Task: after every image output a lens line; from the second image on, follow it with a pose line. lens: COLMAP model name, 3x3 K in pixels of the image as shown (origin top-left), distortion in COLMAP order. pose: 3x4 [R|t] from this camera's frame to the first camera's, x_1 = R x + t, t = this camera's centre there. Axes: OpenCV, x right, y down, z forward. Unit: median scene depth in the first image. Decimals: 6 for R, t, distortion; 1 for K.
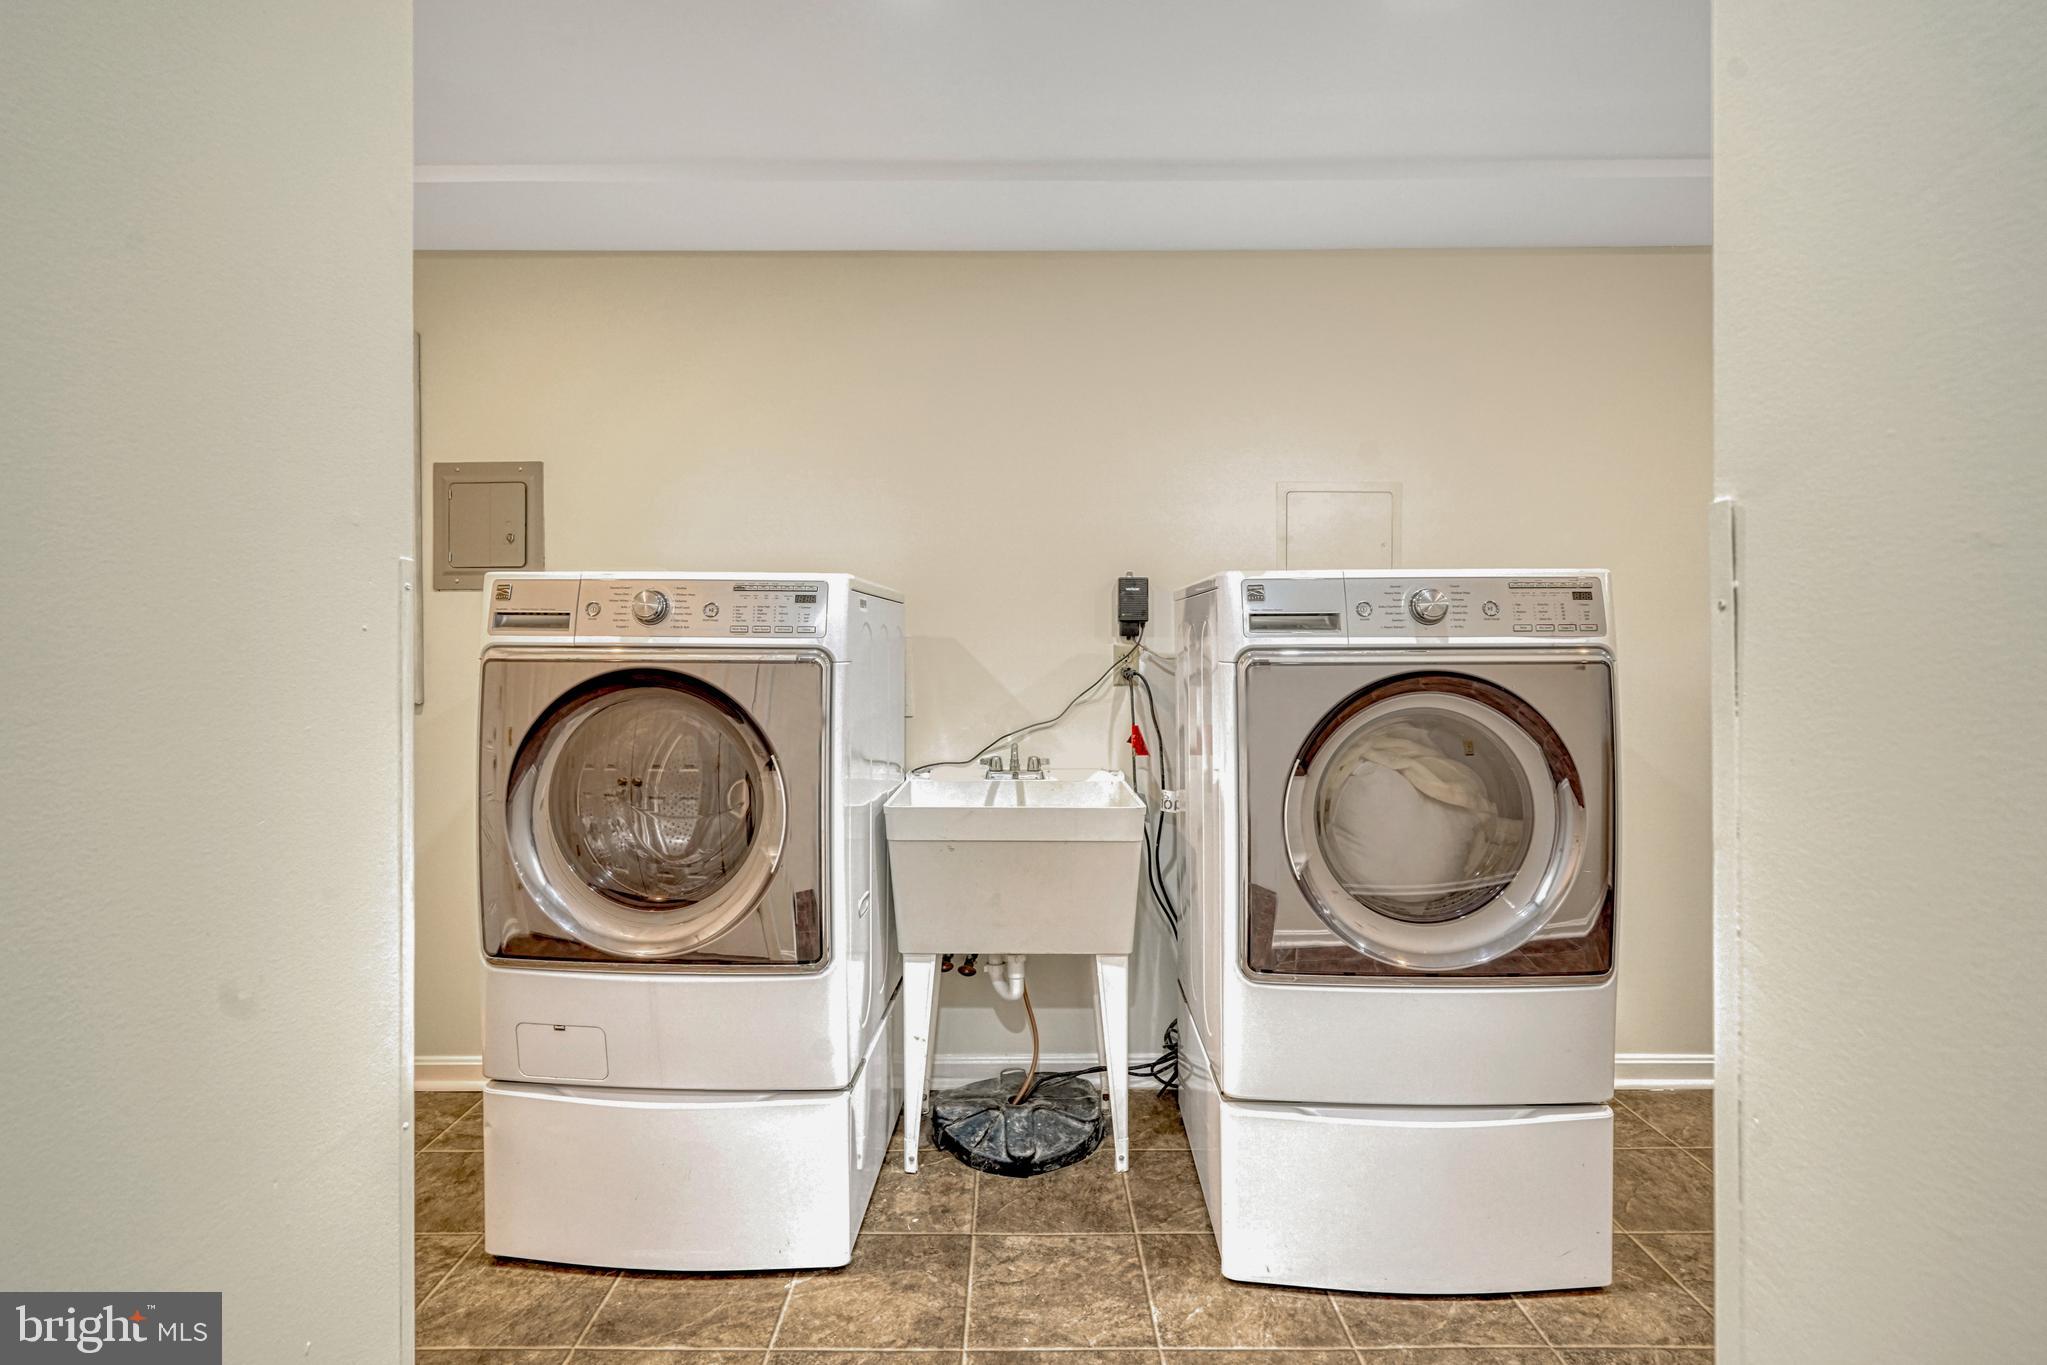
lens RADIAL K [[965.4, 0, 1008.0], [0, 965.4, 652.4], [0, 0, 1]] dist [0.000099, 0.000451]
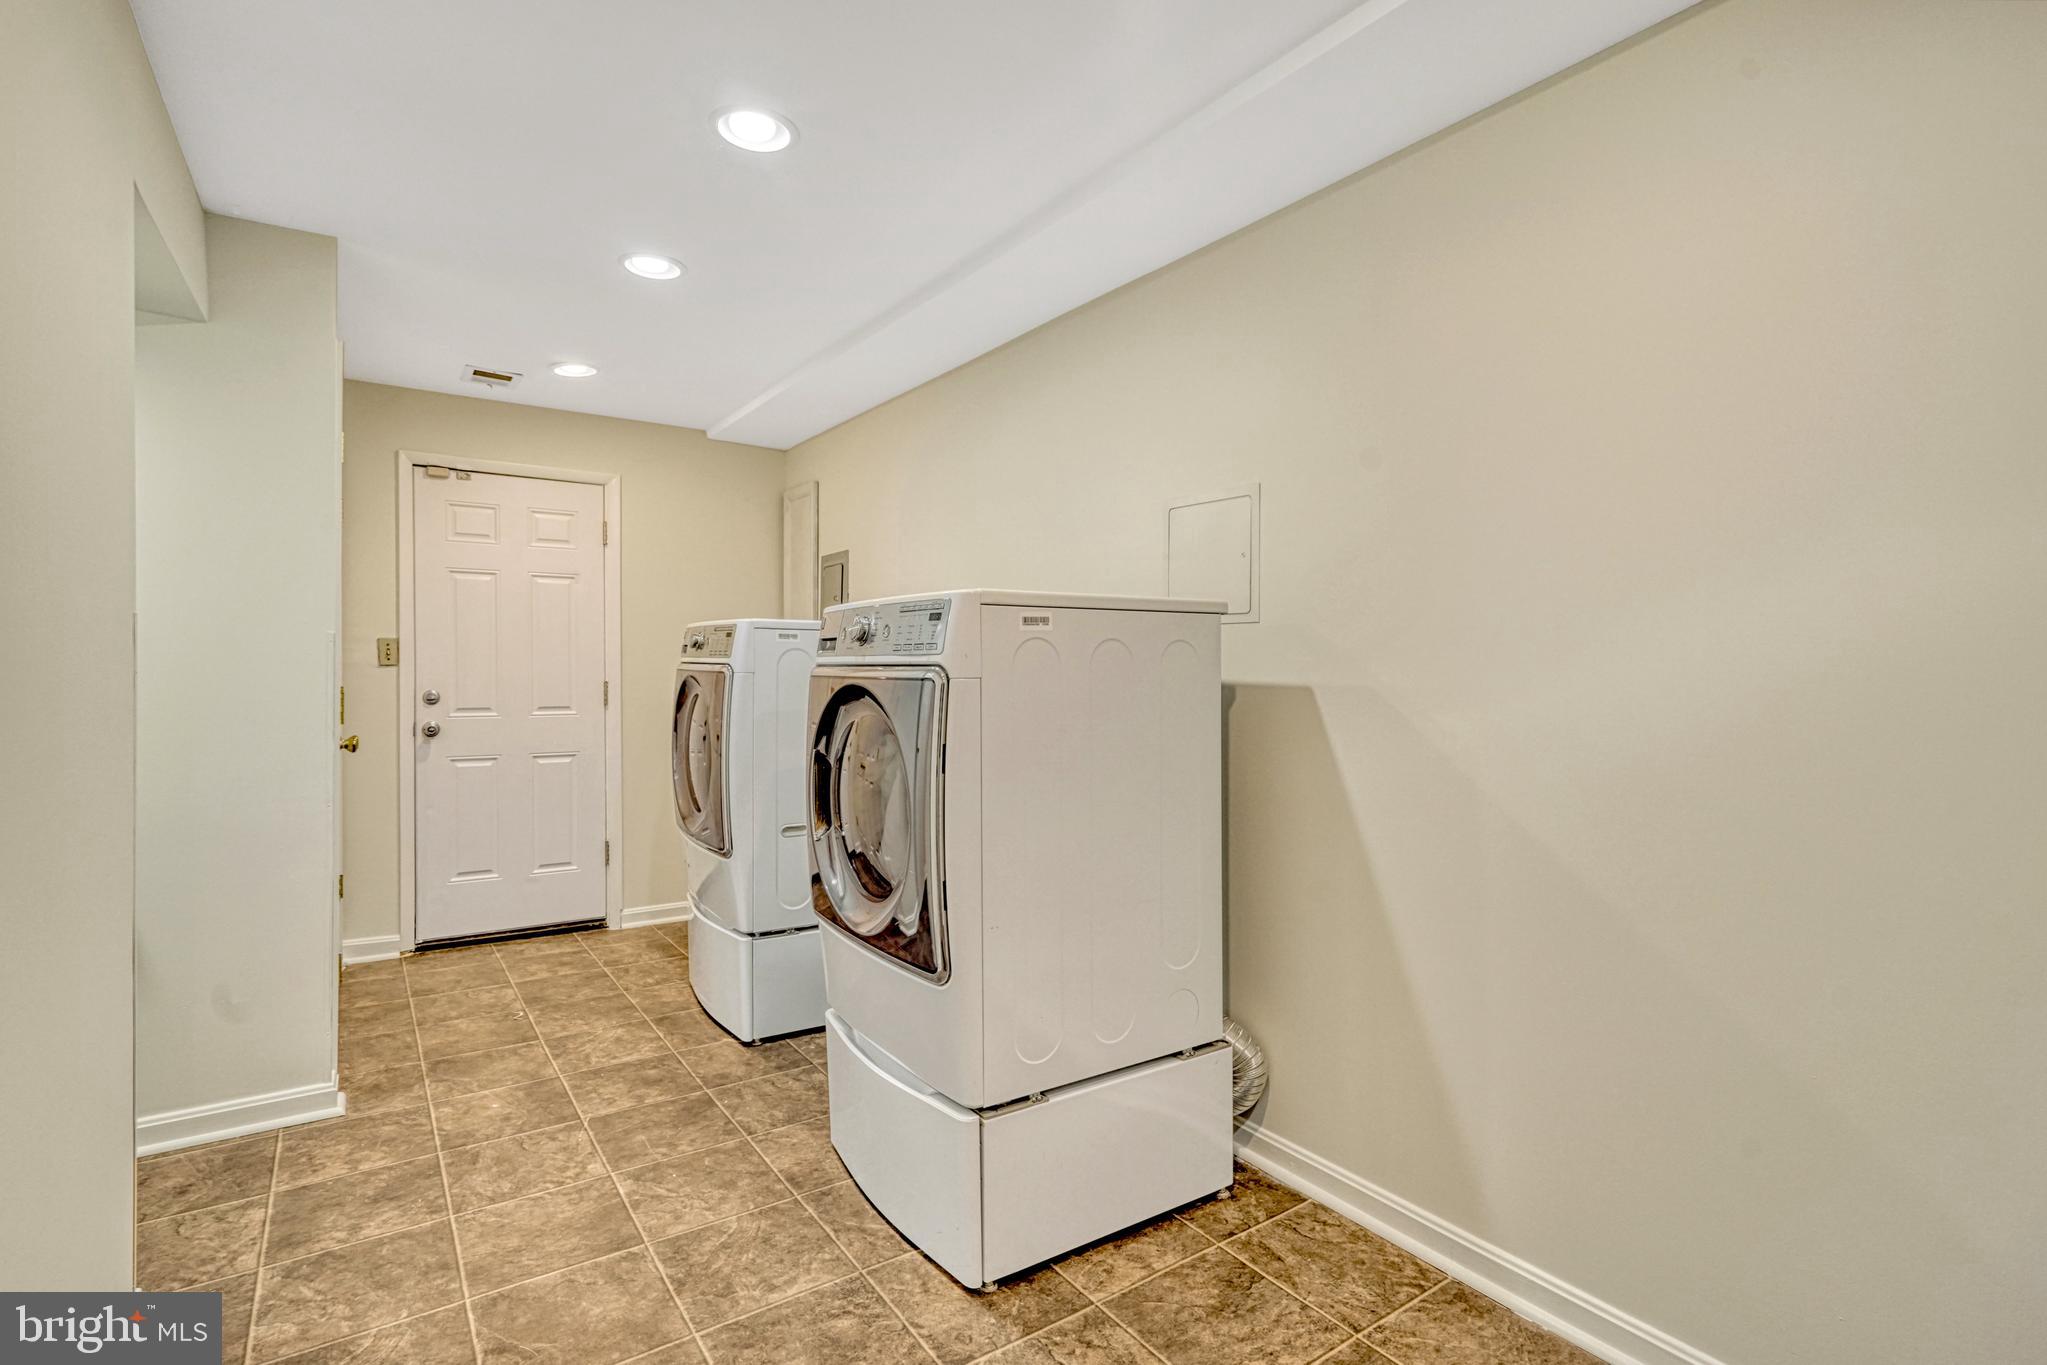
lens RADIAL K [[965.4, 0, 1008.0], [0, 965.4, 652.4], [0, 0, 1]] dist [0.000099, 0.000451]
pose [[0.573391, -0.006274, -0.819258, 1.457567], [-0.009437, 0.999854, -0.014262, -0.003752], [0.819227, 0.015909, 0.573248, 0.426541]]
